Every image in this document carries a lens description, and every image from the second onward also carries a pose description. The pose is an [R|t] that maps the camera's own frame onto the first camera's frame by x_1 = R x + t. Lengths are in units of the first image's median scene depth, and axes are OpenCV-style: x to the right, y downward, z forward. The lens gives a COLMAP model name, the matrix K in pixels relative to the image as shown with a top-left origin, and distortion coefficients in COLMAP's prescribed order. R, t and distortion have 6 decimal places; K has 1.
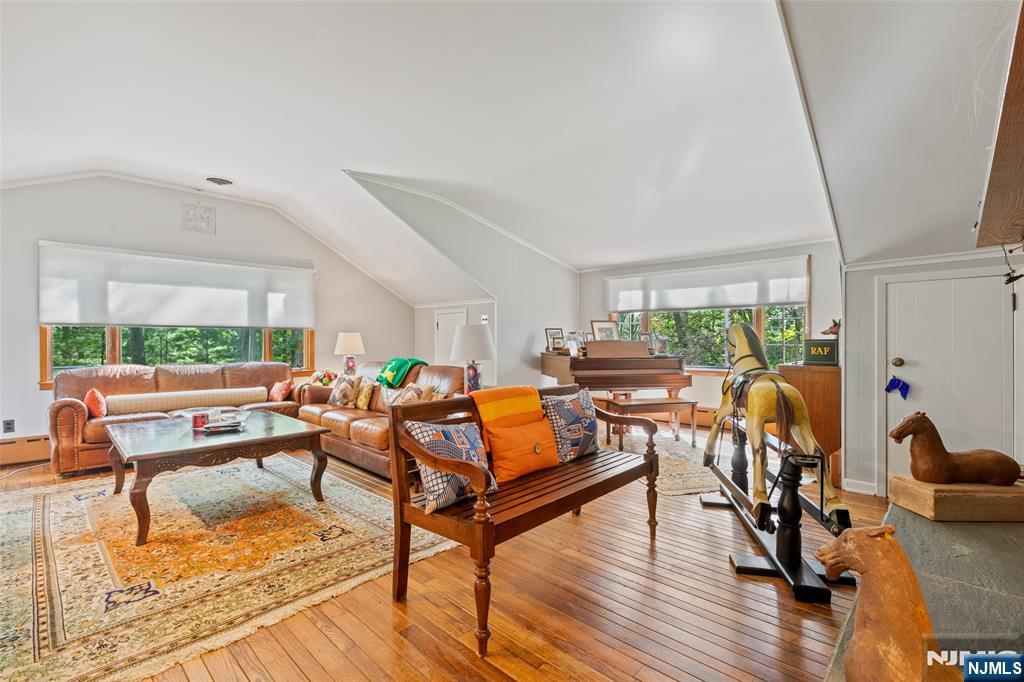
lens RADIAL K [[461.1, 0, 505.3], [0, 461.1, 336.2], [0, 0, 1]] dist [0.000759, 0.000321]
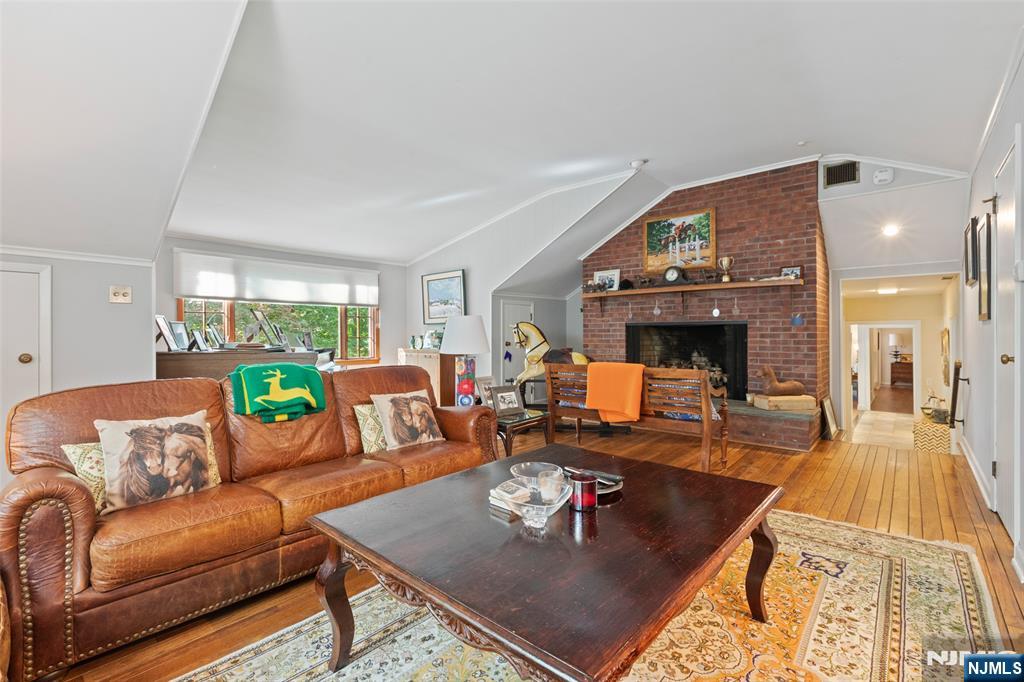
lens RADIAL K [[461.1, 0, 505.3], [0, 461.1, 336.2], [0, 0, 1]] dist [0.000759, 0.000321]
pose [[-0.048539, -0.003225, 0.998816, -1.827519], [-0.002712, 0.999992, 0.003097, 0.027420], [-0.998818, -0.002558, -0.048548, 1.770539]]
